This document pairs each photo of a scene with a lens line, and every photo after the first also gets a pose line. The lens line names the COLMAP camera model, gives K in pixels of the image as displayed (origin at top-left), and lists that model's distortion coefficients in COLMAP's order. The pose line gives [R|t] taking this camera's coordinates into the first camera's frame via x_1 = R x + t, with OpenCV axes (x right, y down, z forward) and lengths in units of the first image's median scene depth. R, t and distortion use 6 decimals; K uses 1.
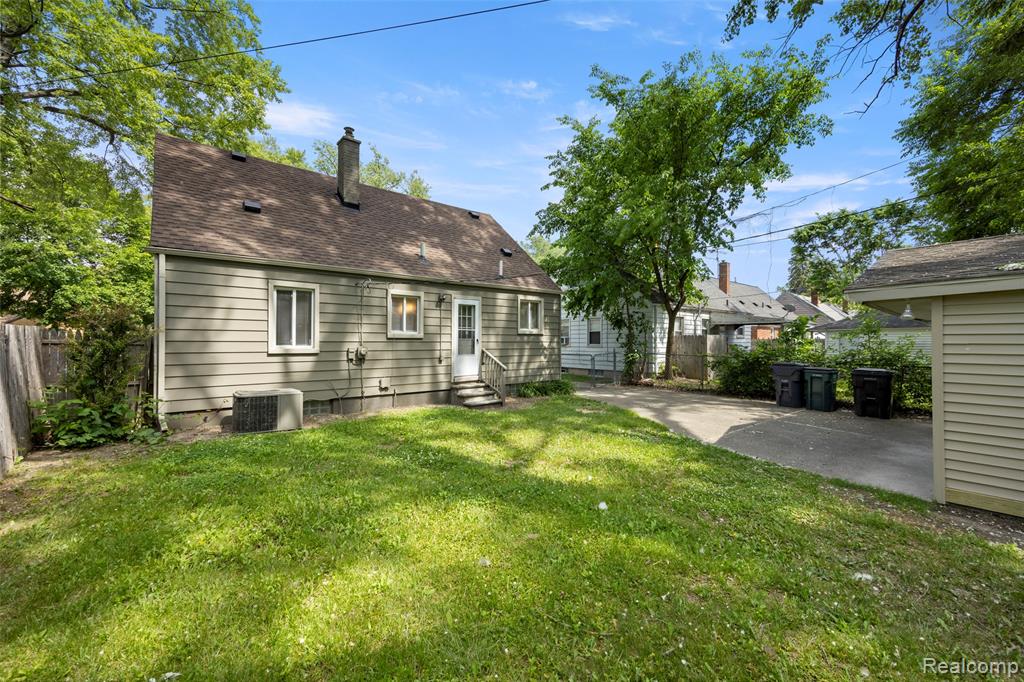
lens RADIAL K [[414.1, 0, 510.1], [0, 414.1, 341.0], [0, 0, 1]] dist [0.003025, -0.000985]
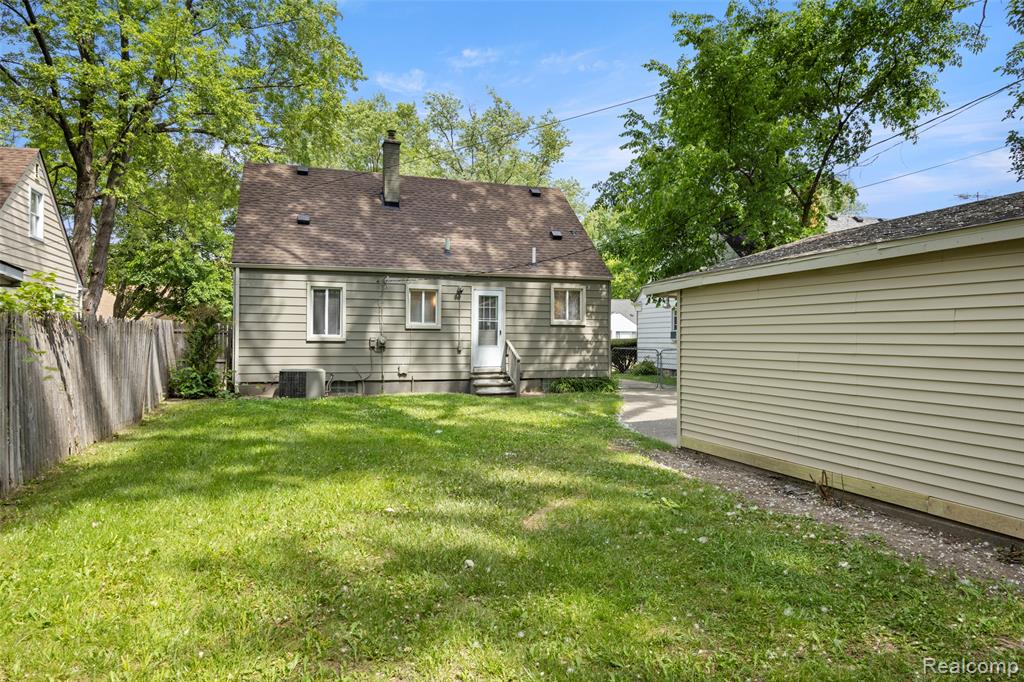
lens RADIAL K [[663.9, 0, 513.0], [0, 663.9, 342.1], [0, 0, 1]] dist [-0.012357, 0.001111]
pose [[0.928800, 0.002330, -0.370574, 0.570783], [-0.002690, 0.999996, -0.000455, 0.026041], [0.370571, 0.001419, 0.928803, -0.488430]]
